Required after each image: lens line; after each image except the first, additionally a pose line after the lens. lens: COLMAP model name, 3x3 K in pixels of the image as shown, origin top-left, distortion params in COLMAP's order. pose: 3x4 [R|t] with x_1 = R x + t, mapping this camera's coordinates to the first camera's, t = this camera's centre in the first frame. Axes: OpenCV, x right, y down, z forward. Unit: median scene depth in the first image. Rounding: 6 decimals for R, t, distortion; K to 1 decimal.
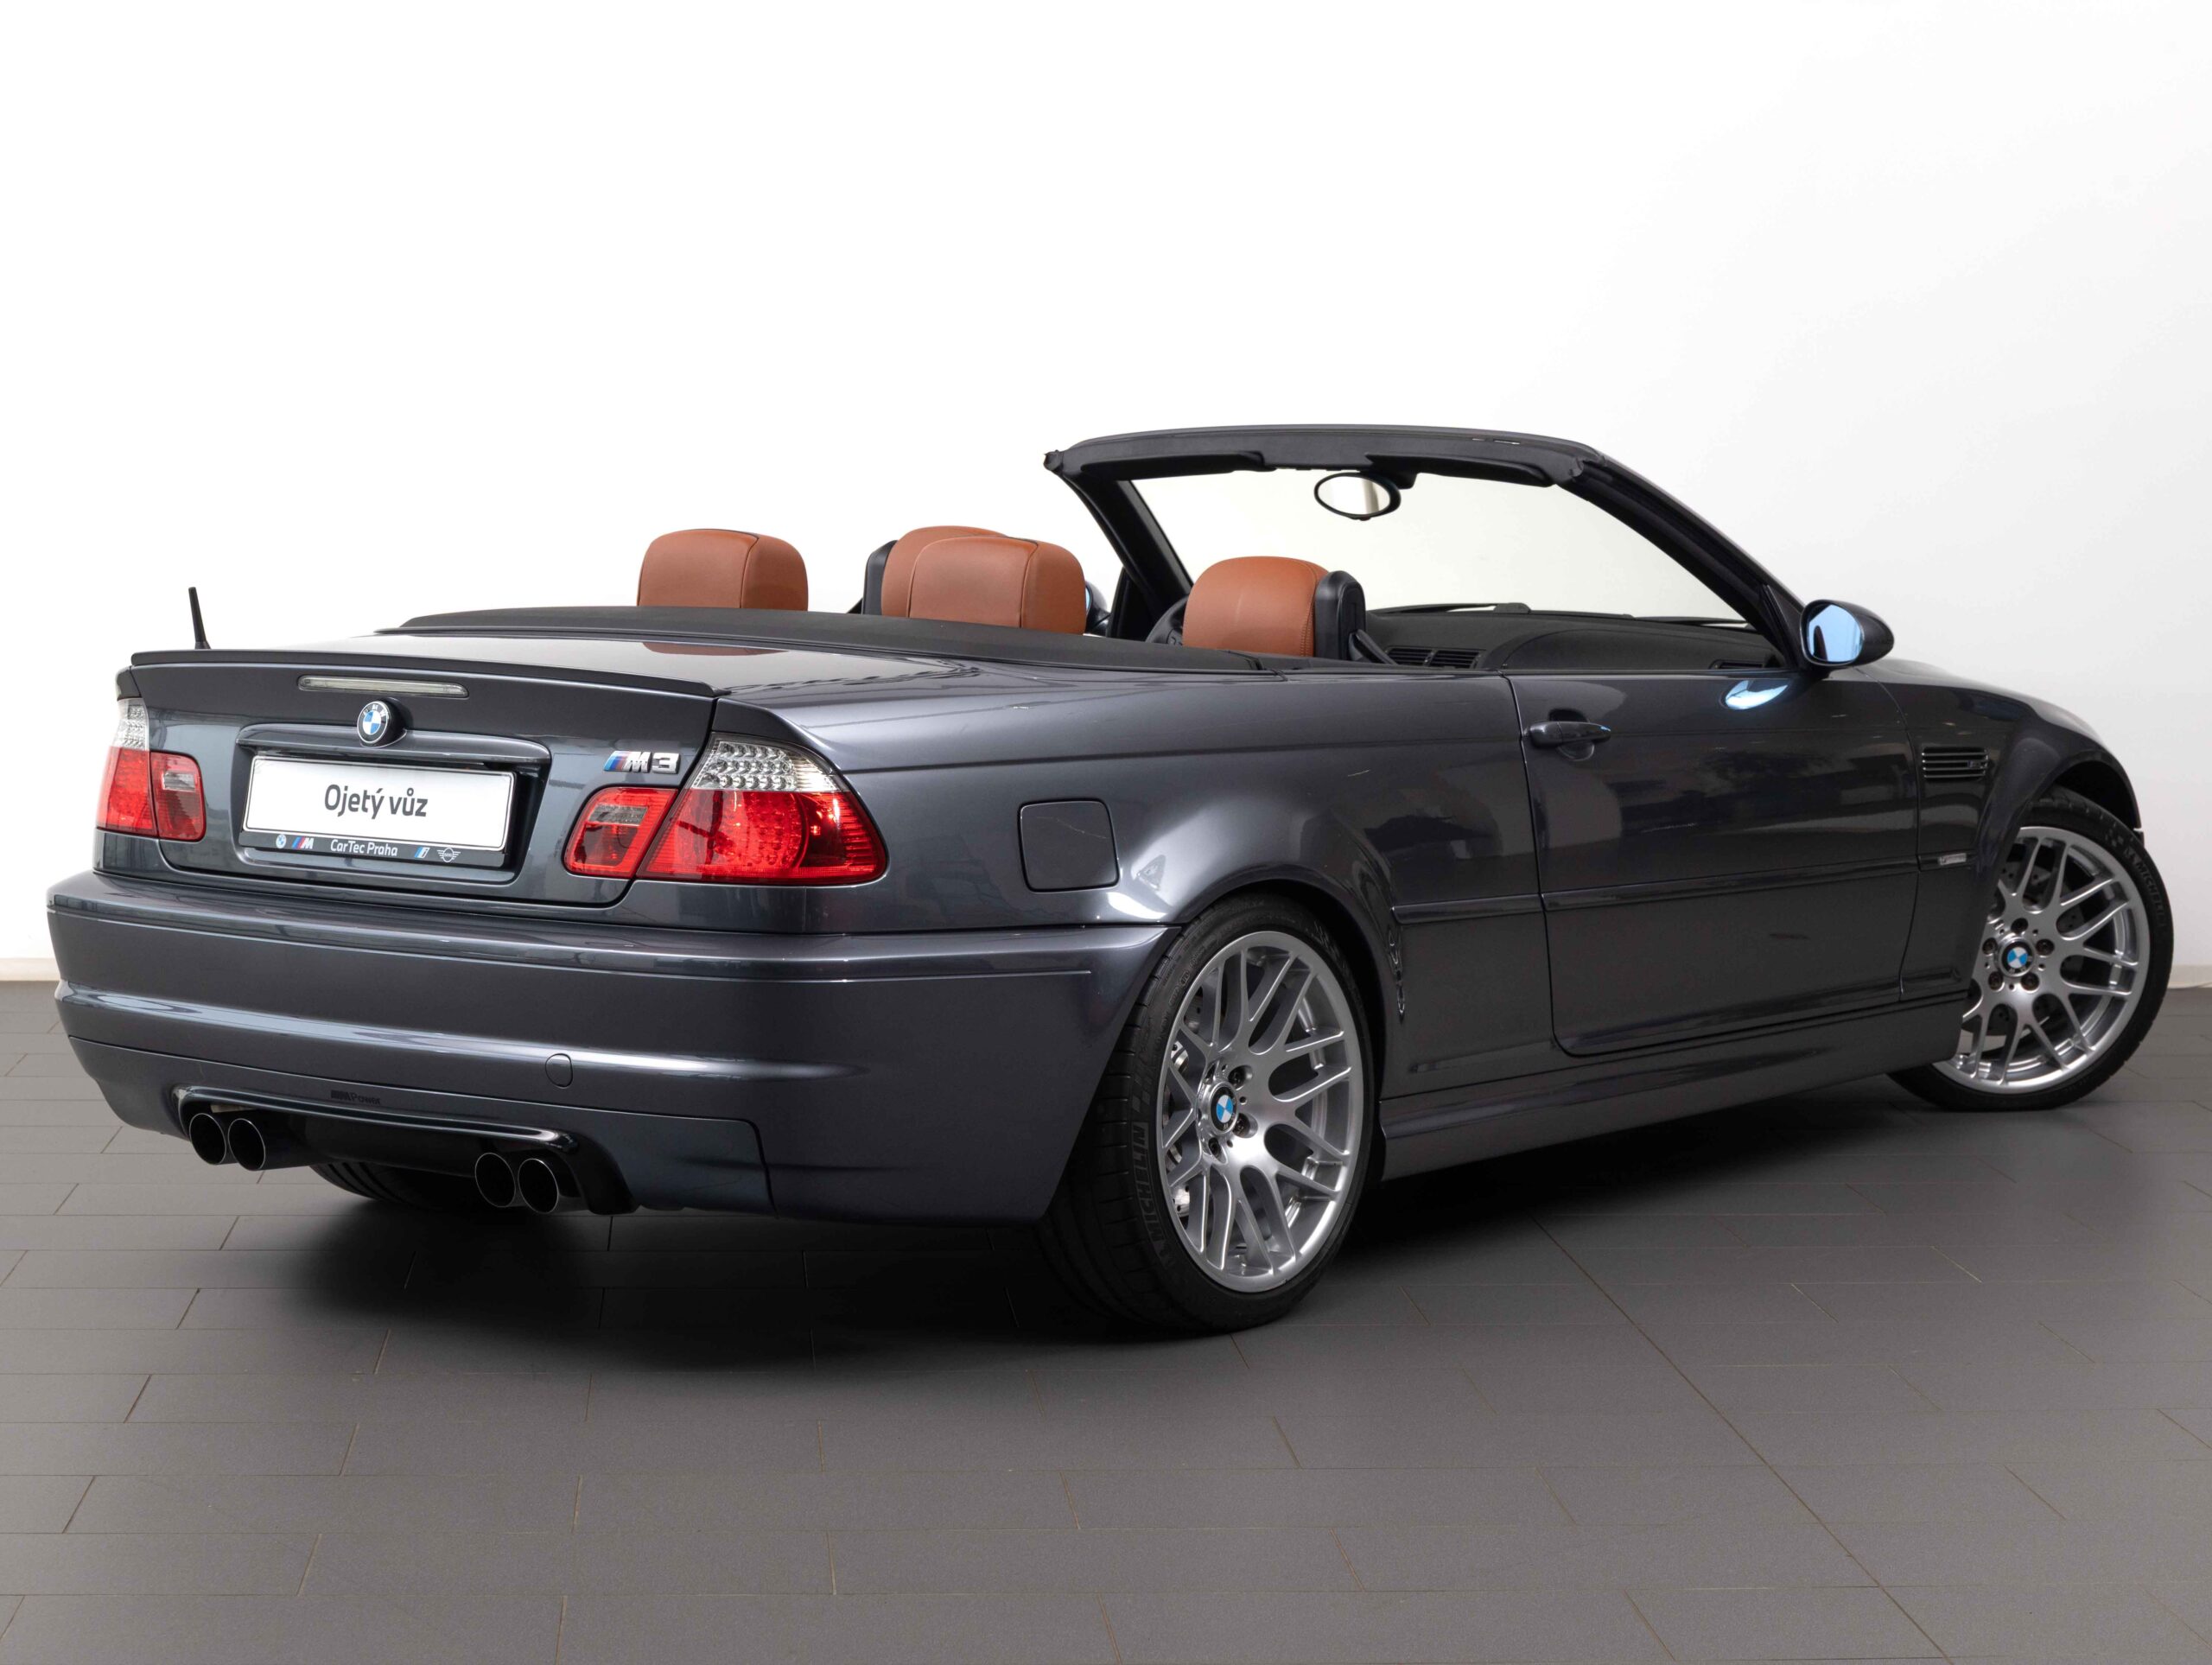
lens RADIAL K [[4733.1, 0, 1106.0], [0, 4733.1, 832.5], [0, 0, 1]] dist [-0.028985, -0.678033]
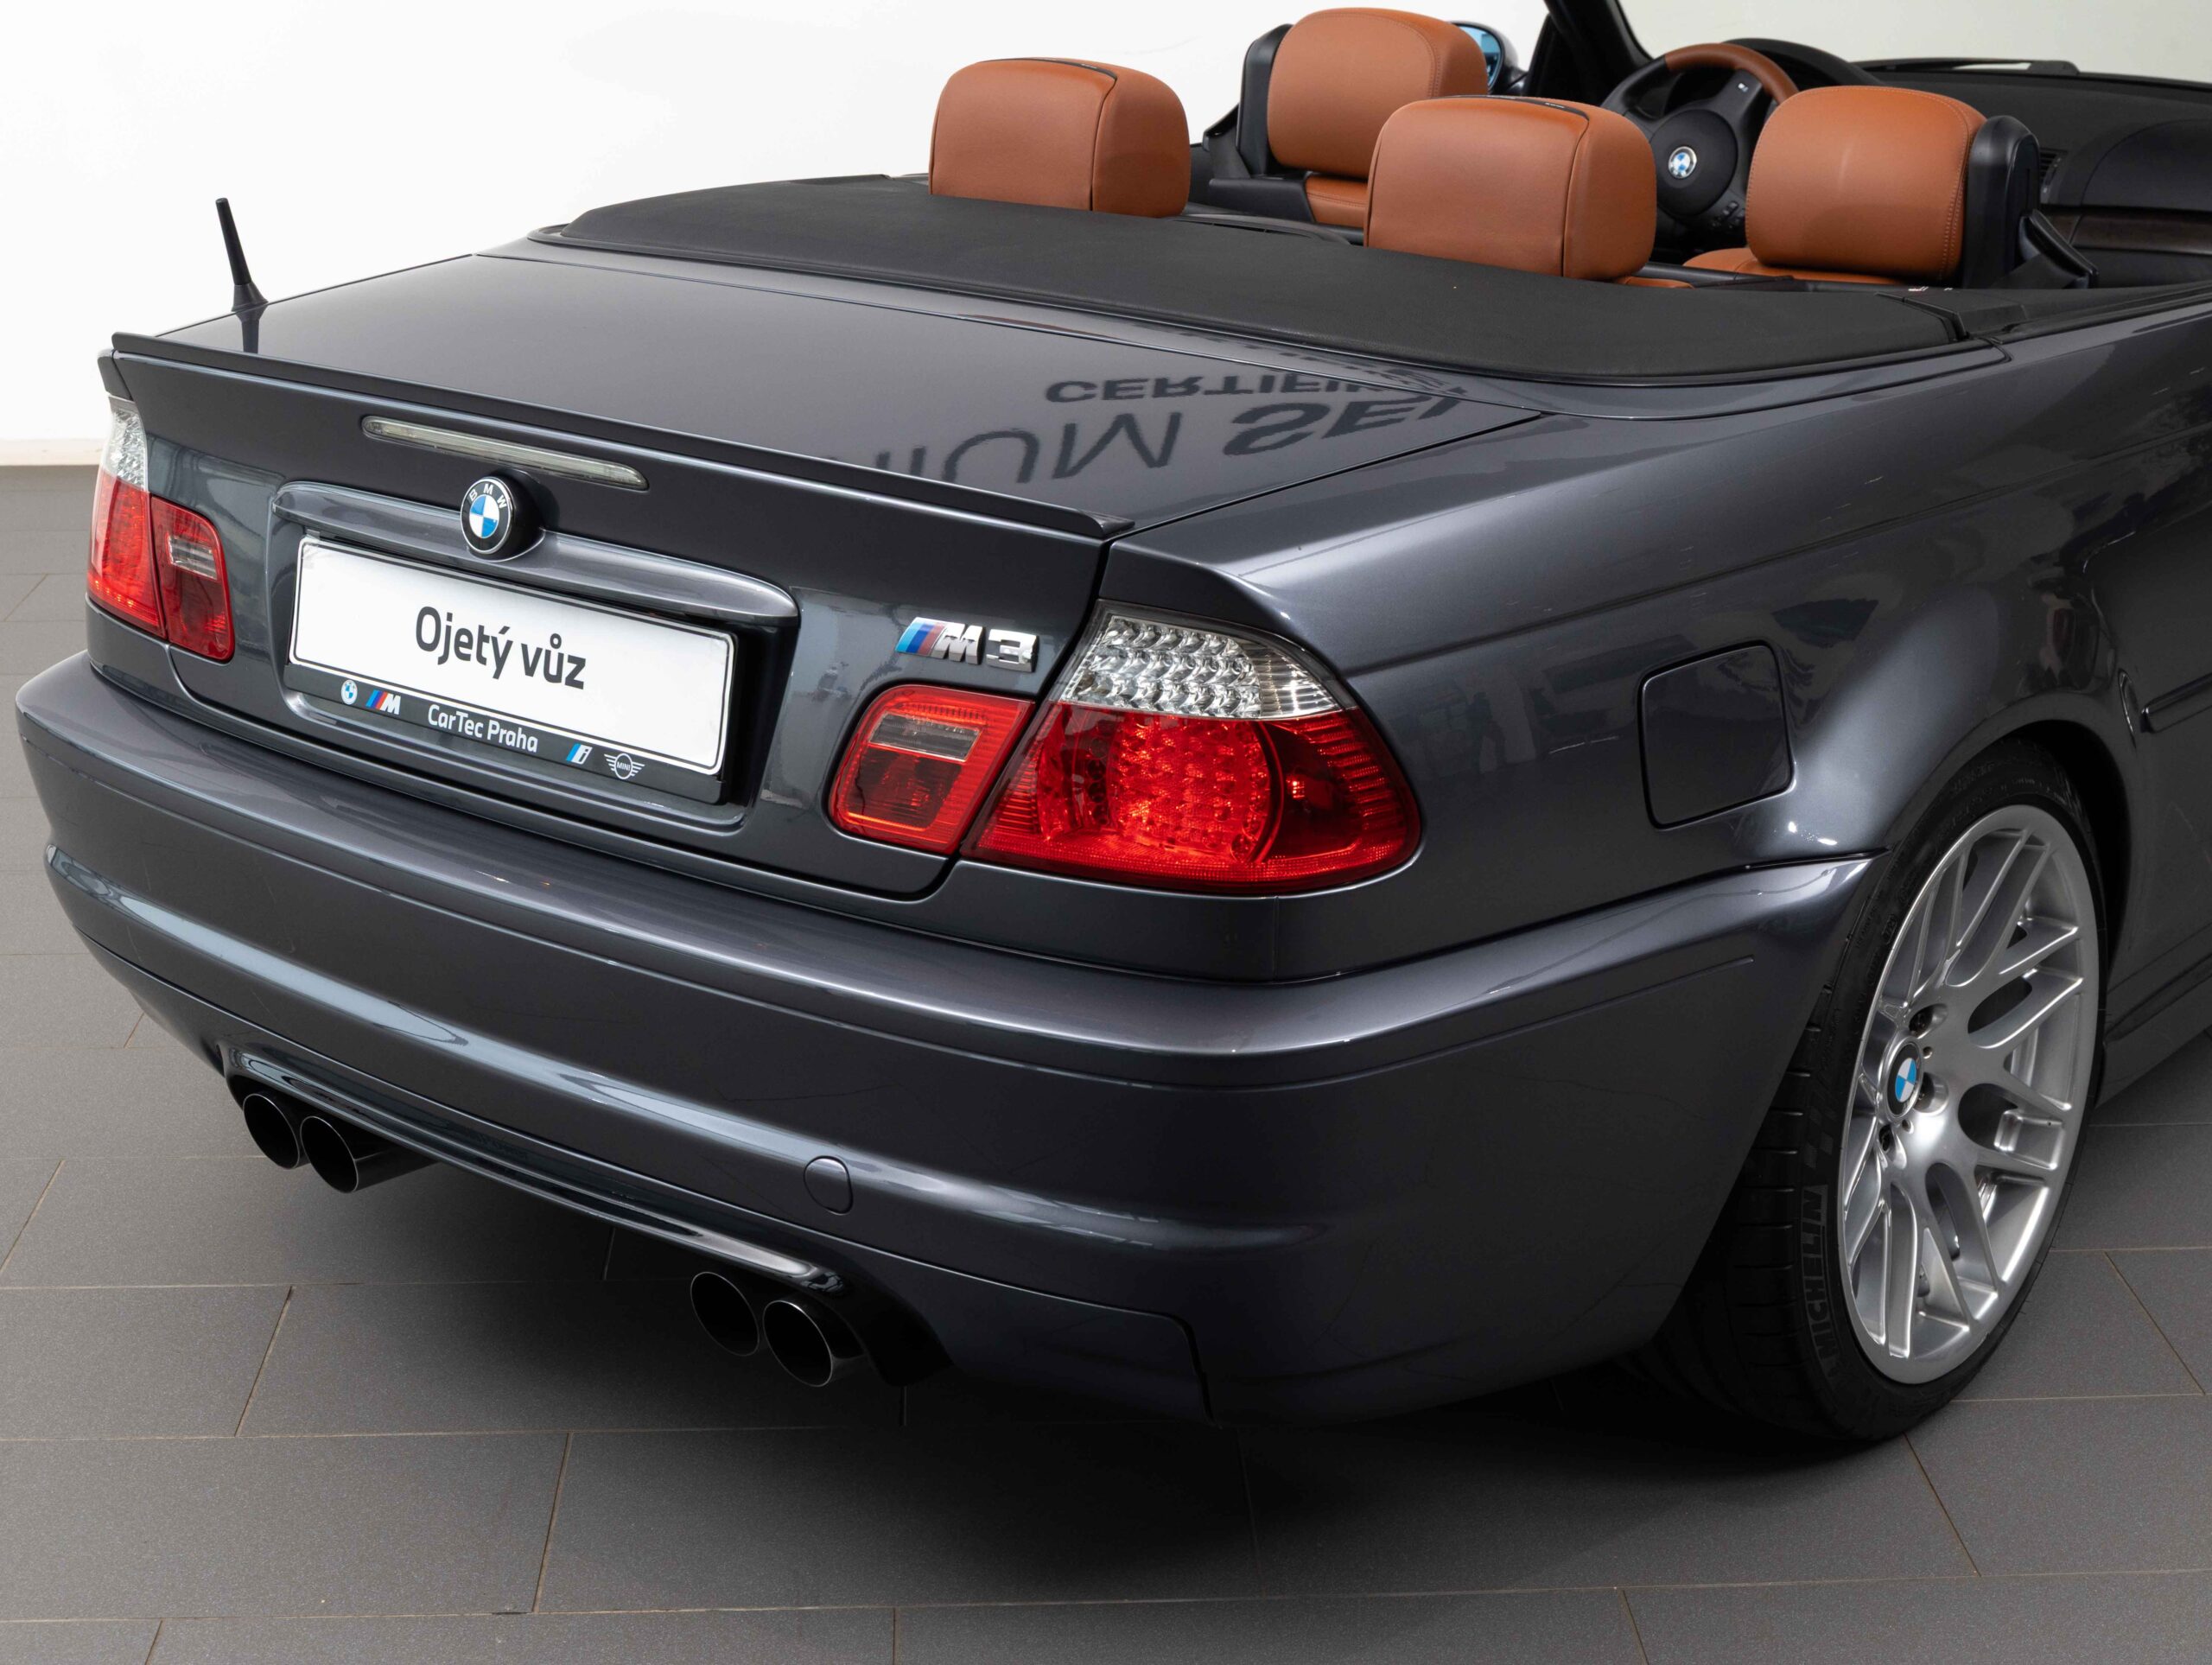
lens RADIAL K [[3444.5, 0, 1106.0], [0, 3444.5, 832.5], [0, 0, 1]] dist [-0.018016, -0.186902]
pose [[0.999259, 0.001946, -0.038436, -0.064699], [0.007241, 0.971374, 0.237444, -0.083759], [0.037798, -0.237546, 0.970641, 0.592372]]
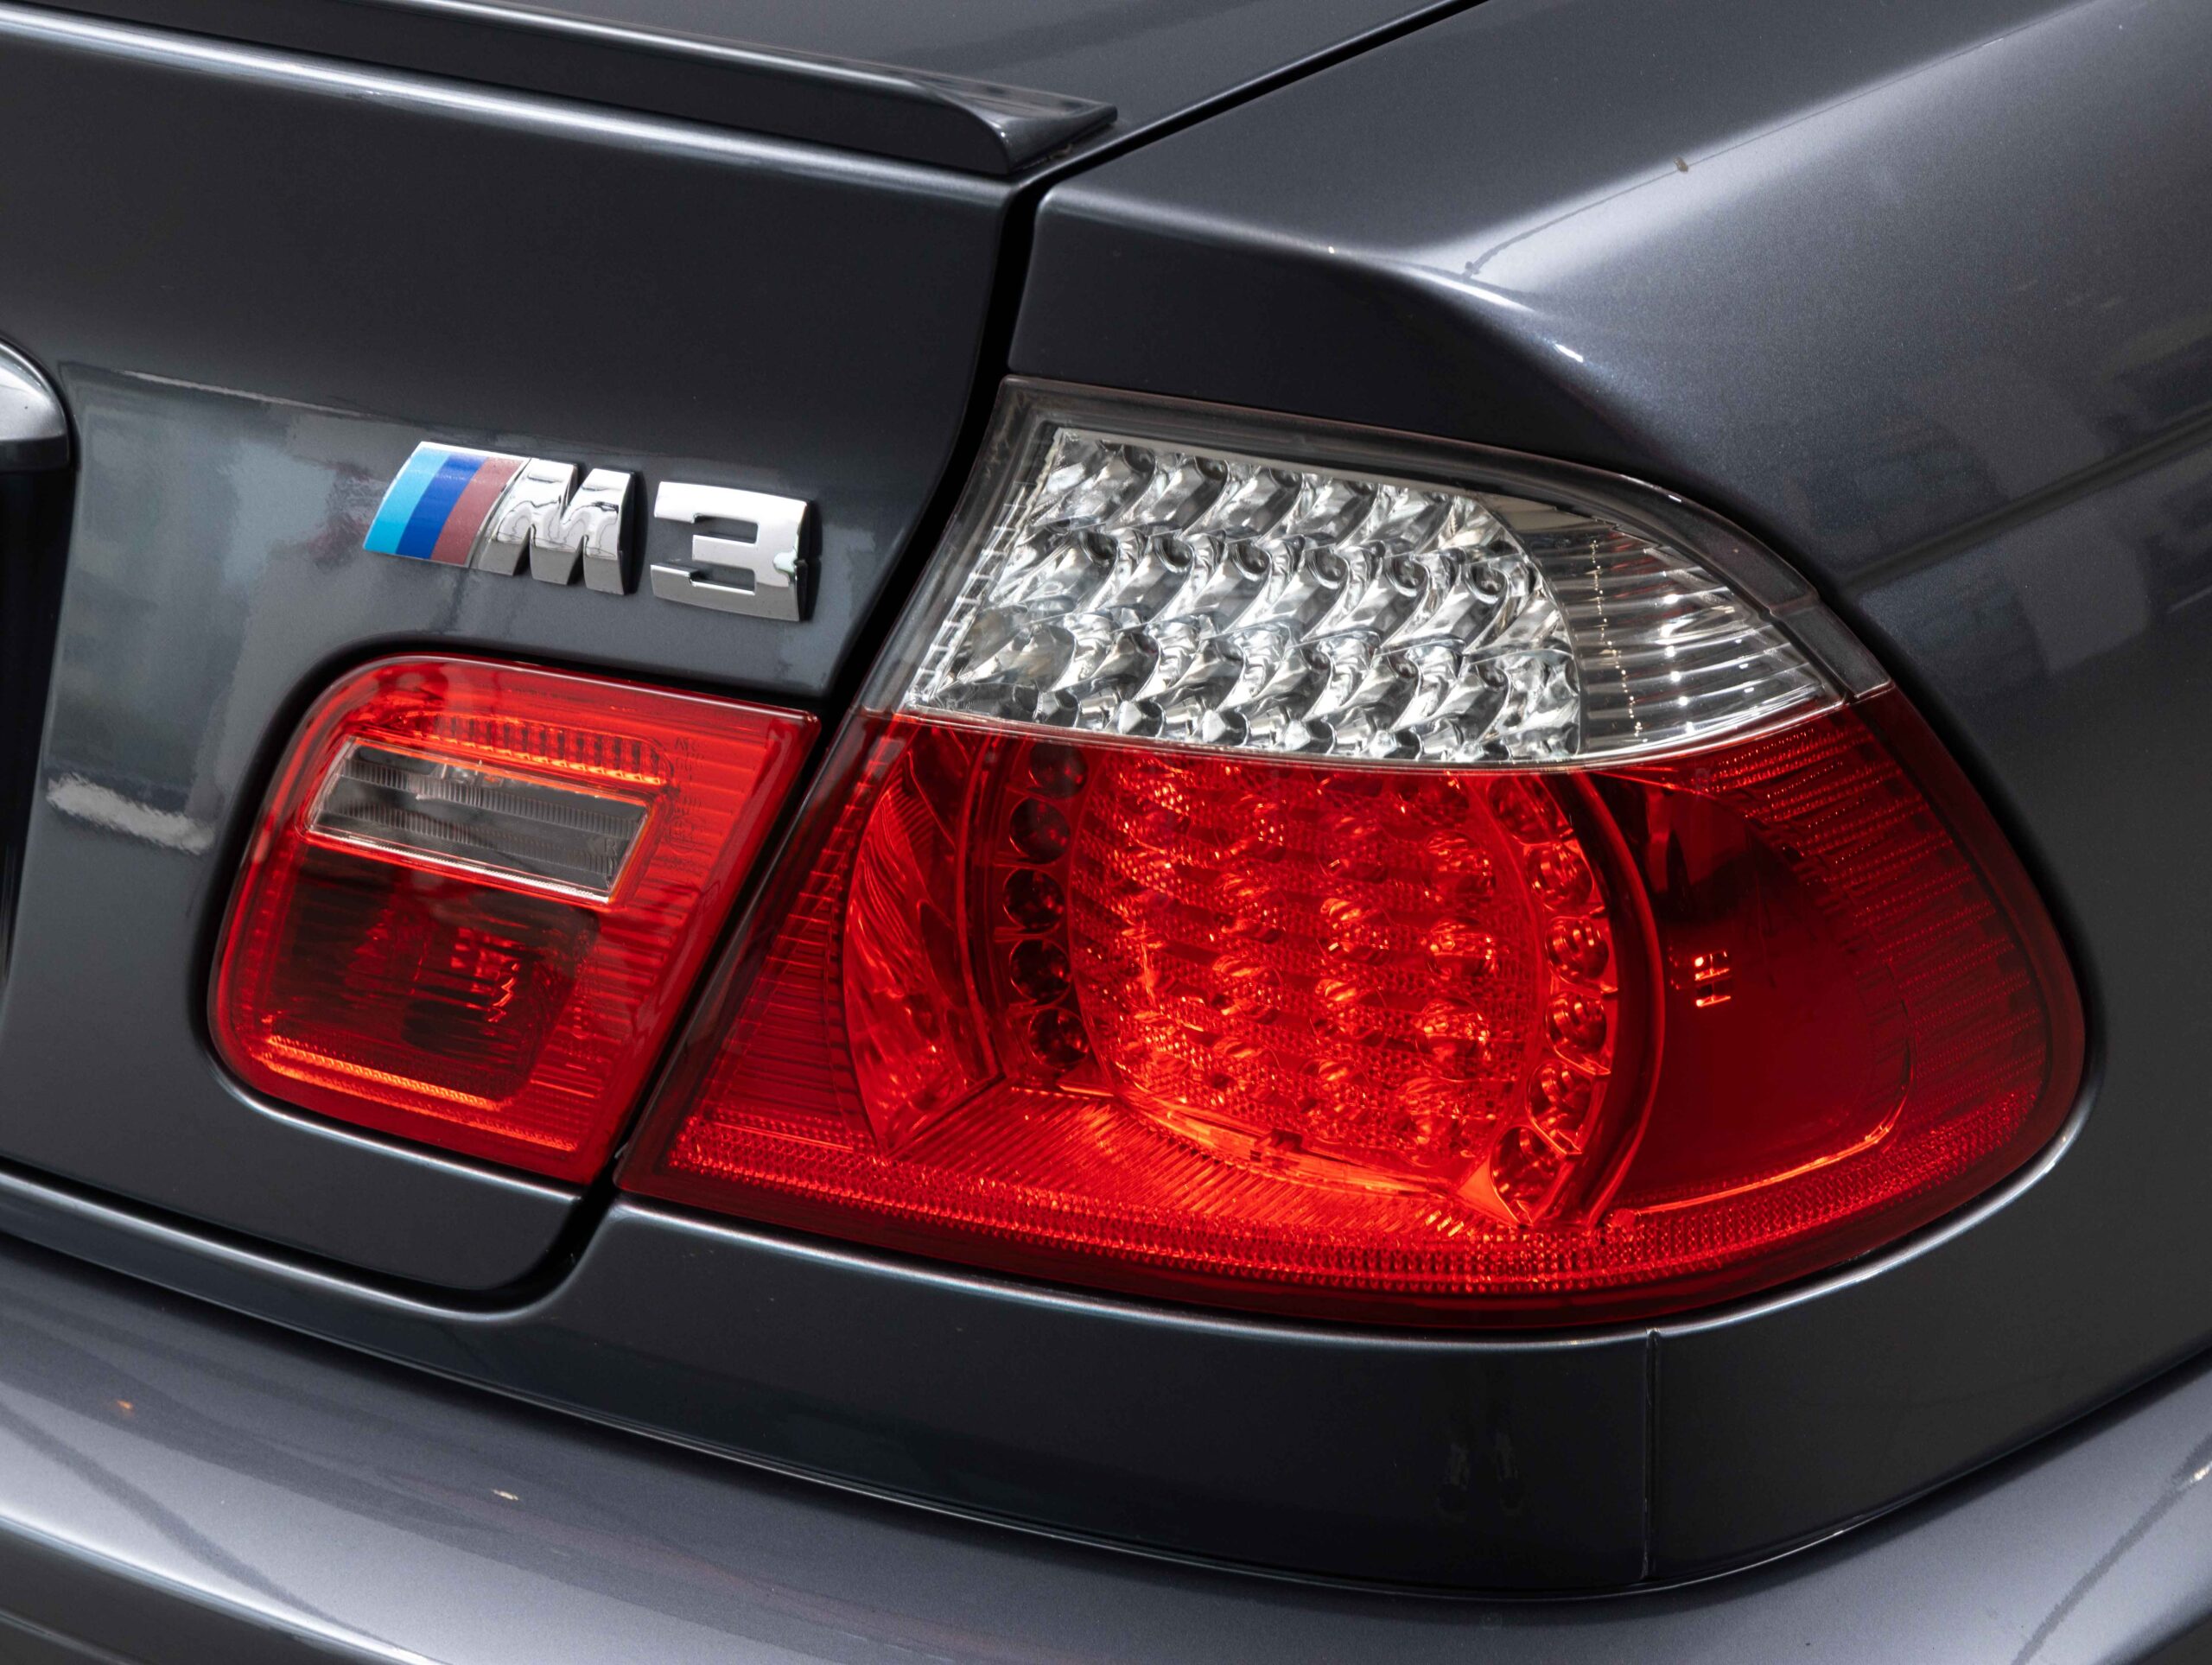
lens RADIAL K [[4733.1, 0, 1106.0], [0, 4733.1, 832.5], [0, 0, 1]] dist [-0.028985, -0.678033]
pose [[0.998149, -0.050304, -0.034173, -0.072271], [0.059127, 0.934187, 0.351851, -0.059338], [0.014225, -0.353220, 0.935432, 0.812203]]
